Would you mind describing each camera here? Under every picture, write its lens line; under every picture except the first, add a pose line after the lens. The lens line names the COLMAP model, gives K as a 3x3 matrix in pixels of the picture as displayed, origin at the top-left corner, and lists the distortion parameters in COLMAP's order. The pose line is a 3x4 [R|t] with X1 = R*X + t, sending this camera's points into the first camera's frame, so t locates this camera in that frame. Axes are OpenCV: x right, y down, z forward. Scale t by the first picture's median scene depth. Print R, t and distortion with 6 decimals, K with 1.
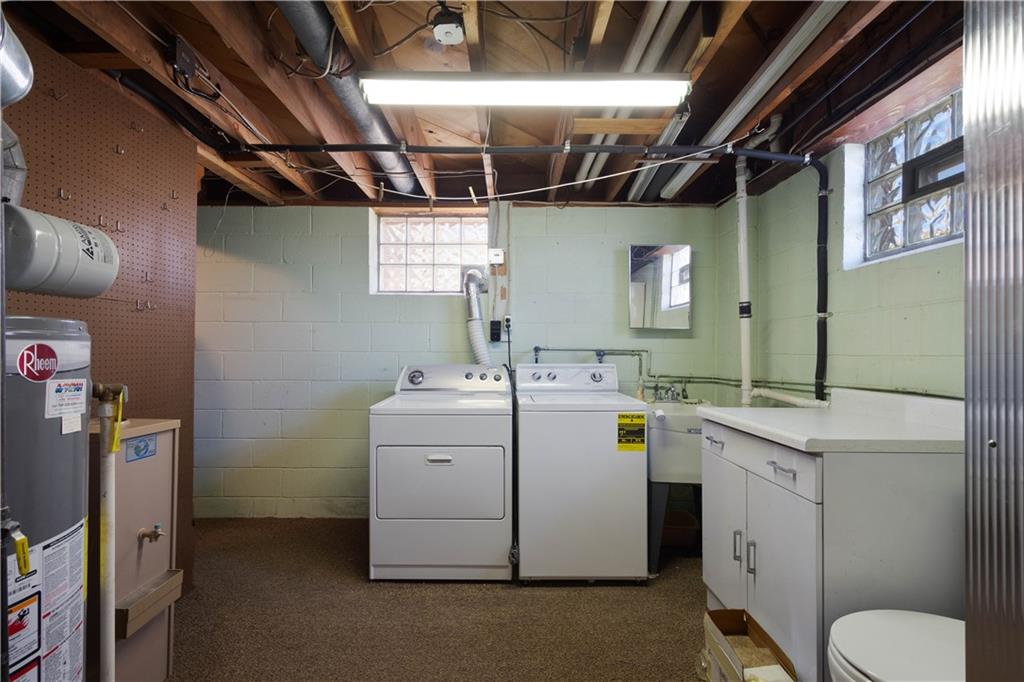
lens RADIAL K [[447.4, 0, 511.7], [0, 447.4, 348.5], [0, 0, 1]] dist [0.005204, -0.000999]
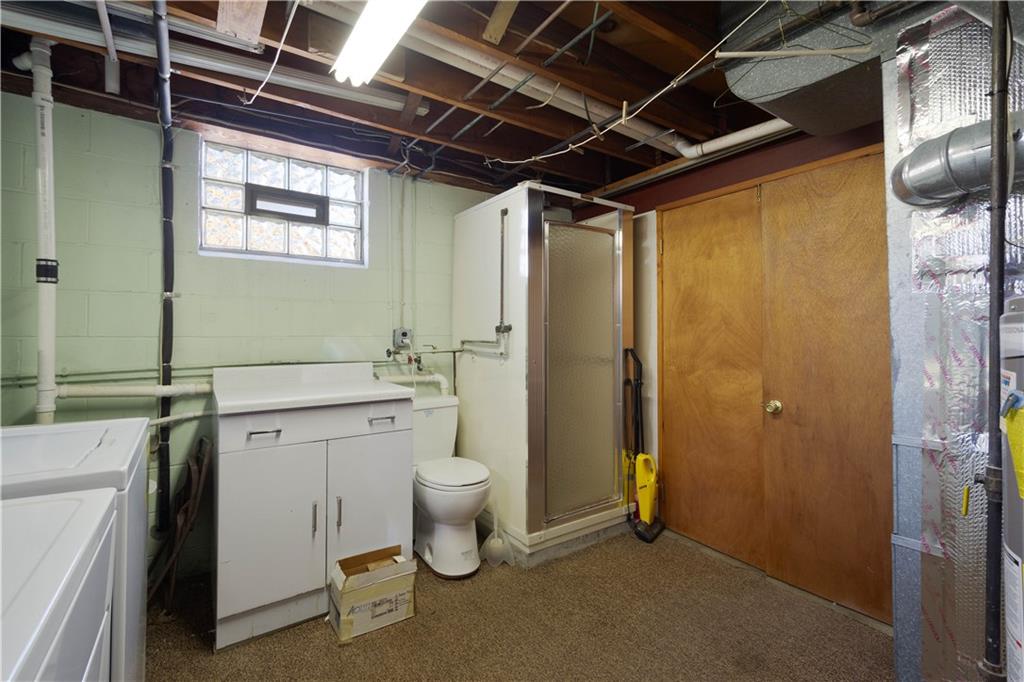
lens RADIAL K [[447.4, 0, 511.1], [0, 447.4, 334.7], [0, 0, 1]] dist [0.005204, -0.000999]
pose [[-0.574315, -0.008308, 0.818592, -0.493456], [-0.011086, 0.999936, 0.002371, -0.000512], [-0.818559, -0.007714, -0.574370, 0.950112]]
